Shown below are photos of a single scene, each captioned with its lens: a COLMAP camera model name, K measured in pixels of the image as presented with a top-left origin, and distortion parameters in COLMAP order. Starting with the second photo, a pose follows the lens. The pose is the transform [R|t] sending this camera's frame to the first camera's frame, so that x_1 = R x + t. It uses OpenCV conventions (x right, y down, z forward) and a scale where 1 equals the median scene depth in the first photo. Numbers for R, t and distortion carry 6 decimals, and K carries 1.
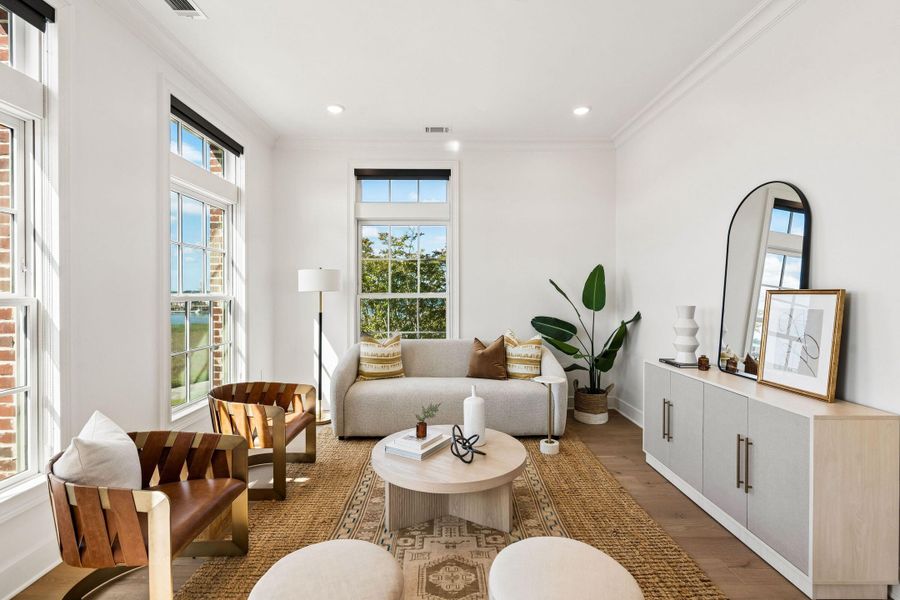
lens RADIAL K [[421.2, 0, 455.5], [0, 421.2, 298.7], [0, 0, 1]] dist [-0.000548, 0.003078]
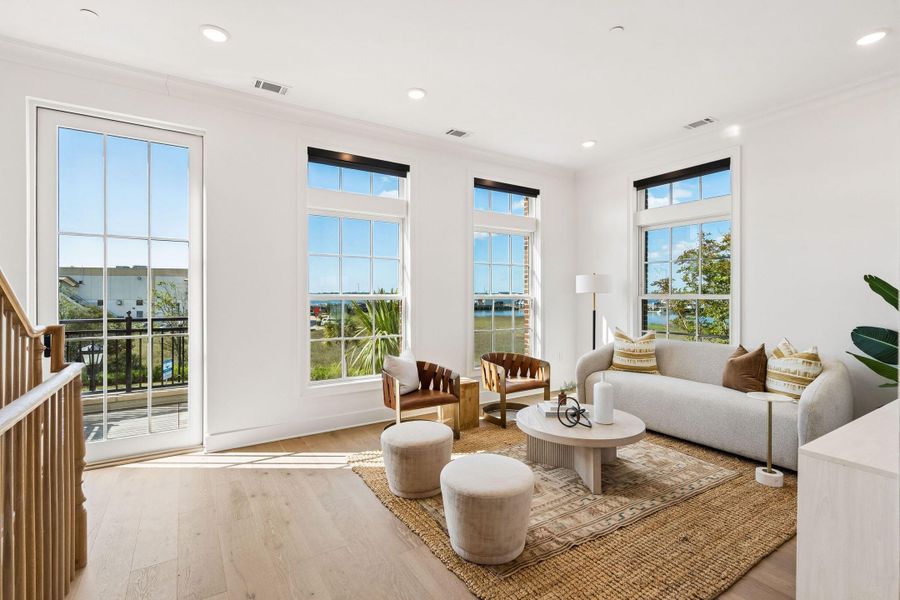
lens RADIAL K [[421.2, 0, 445.2], [0, 421.2, 299.5], [0, 0, 1]] dist [-0.000548, 0.003078]
pose [[0.522493, 0.011232, -0.852570, 0.528026], [-0.012554, 0.999906, 0.005480, 0.001047], [0.852551, 0.007840, 0.522585, 0.005829]]
